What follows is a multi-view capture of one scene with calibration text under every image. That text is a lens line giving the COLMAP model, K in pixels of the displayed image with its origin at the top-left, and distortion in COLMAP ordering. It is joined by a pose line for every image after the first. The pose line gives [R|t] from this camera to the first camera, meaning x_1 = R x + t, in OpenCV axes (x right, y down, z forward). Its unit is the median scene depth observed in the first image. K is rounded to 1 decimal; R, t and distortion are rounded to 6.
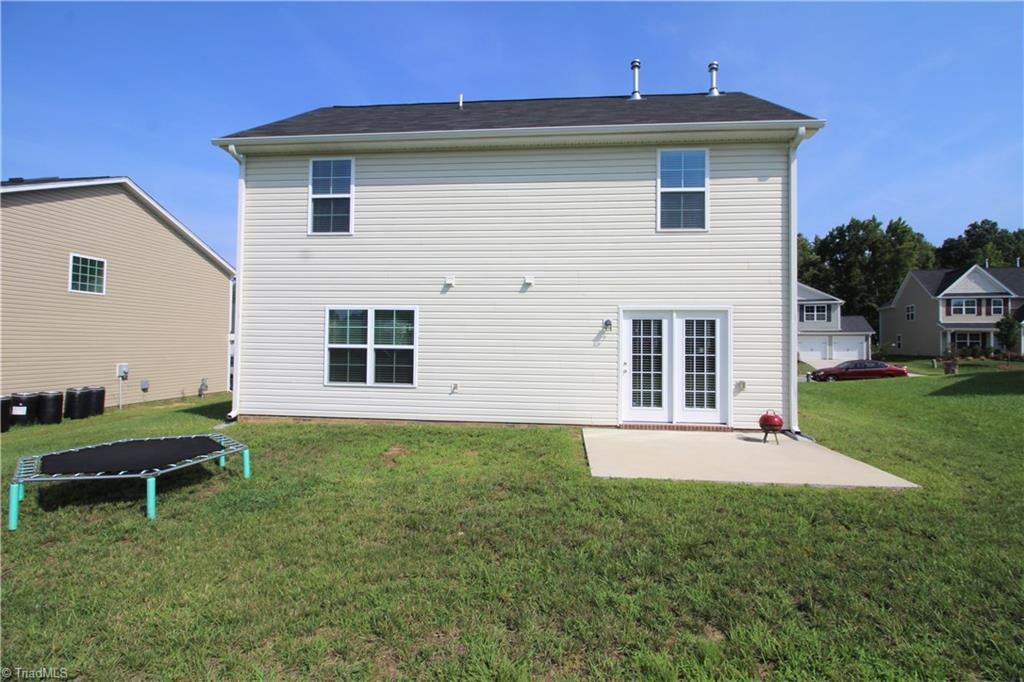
lens RADIAL K [[476.0, 0, 515.8], [0, 476.0, 334.9], [0, 0, 1]] dist [0.000524, -0.011813]
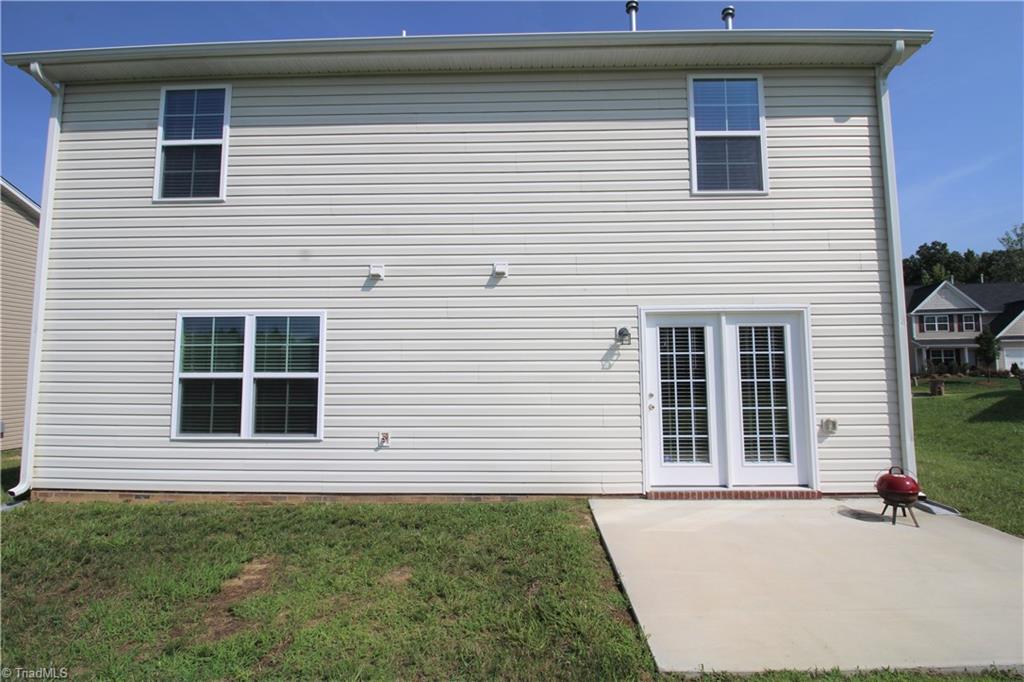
lens RADIAL K [[476.0, 0, 515.8], [0, 476.0, 334.9], [0, 0, 1]] dist [0.000524, -0.011813]
pose [[0.997527, -0.011071, 0.069414, 0.002445], [0.014543, 0.998658, -0.049704, 0.007571], [-0.068770, 0.050591, 0.996349, 0.351682]]
